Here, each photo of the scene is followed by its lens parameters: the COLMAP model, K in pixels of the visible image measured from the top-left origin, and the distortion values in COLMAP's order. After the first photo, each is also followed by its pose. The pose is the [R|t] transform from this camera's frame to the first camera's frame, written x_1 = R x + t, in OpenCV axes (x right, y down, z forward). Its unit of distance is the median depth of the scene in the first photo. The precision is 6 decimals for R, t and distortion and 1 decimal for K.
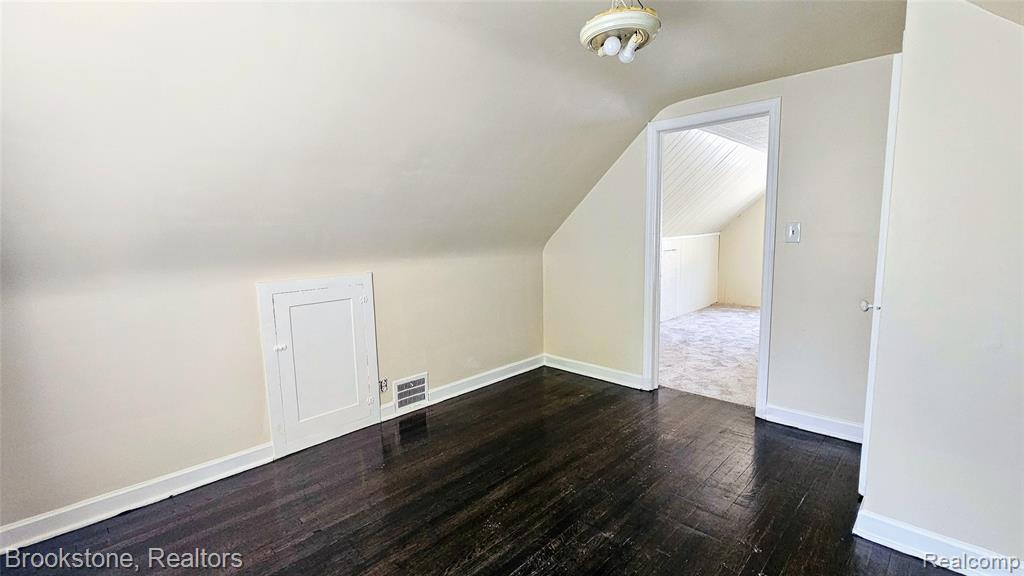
lens RADIAL K [[429.5, 0, 506.1], [0, 429.5, 290.4], [0, 0, 1]] dist [-0.000125, 0.000036]
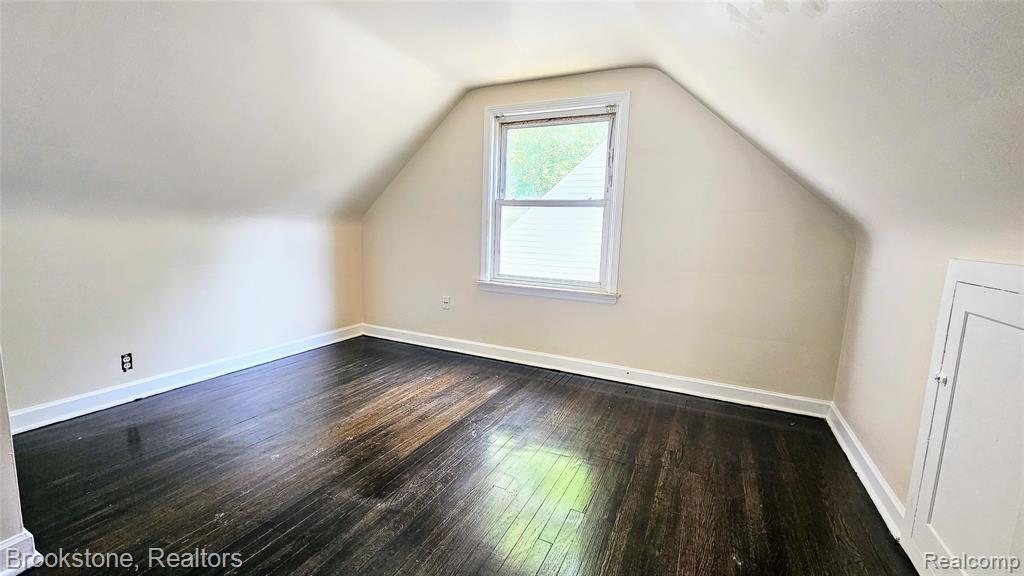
lens RADIAL K [[429.5, 0, 506.1], [0, 429.5, 290.4], [0, 0, 1]] dist [-0.000125, 0.000036]
pose [[-0.945729, 0.041032, -0.322354, 0.192950], [-0.052325, 0.959823, 0.275685, -0.102515], [0.320715, 0.277591, -0.905586, 1.301739]]
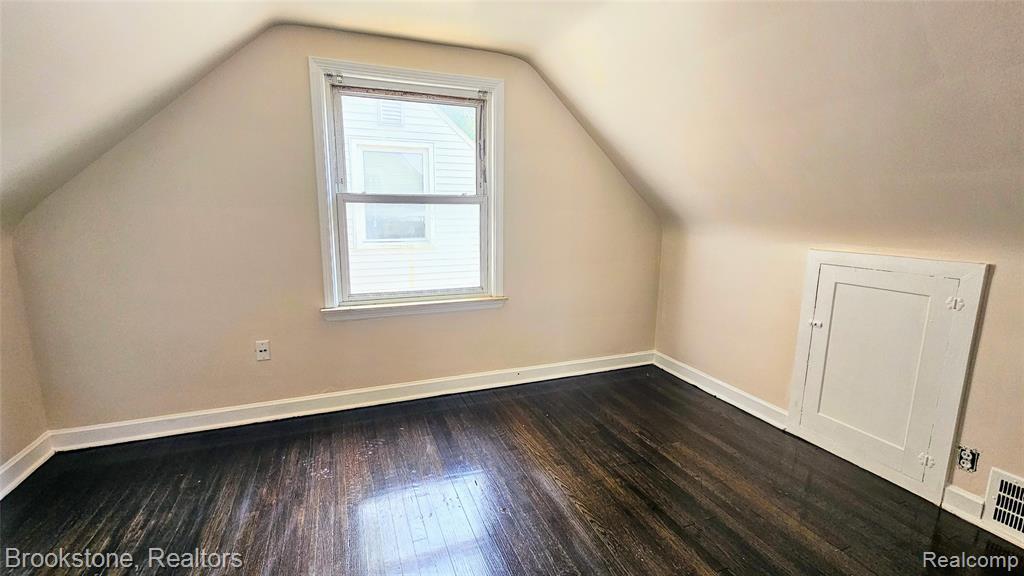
lens RADIAL K [[442.1, 0, 512.0], [0, 442.1, 288.0], [0, 0, 1]] dist [0.000778, 0.000198]
pose [[-0.393802, 0.182046, -0.900988, 0.562893], [-0.122686, 0.961012, 0.247798, -0.092629], [0.910971, 0.208121, -0.356114, 0.734573]]
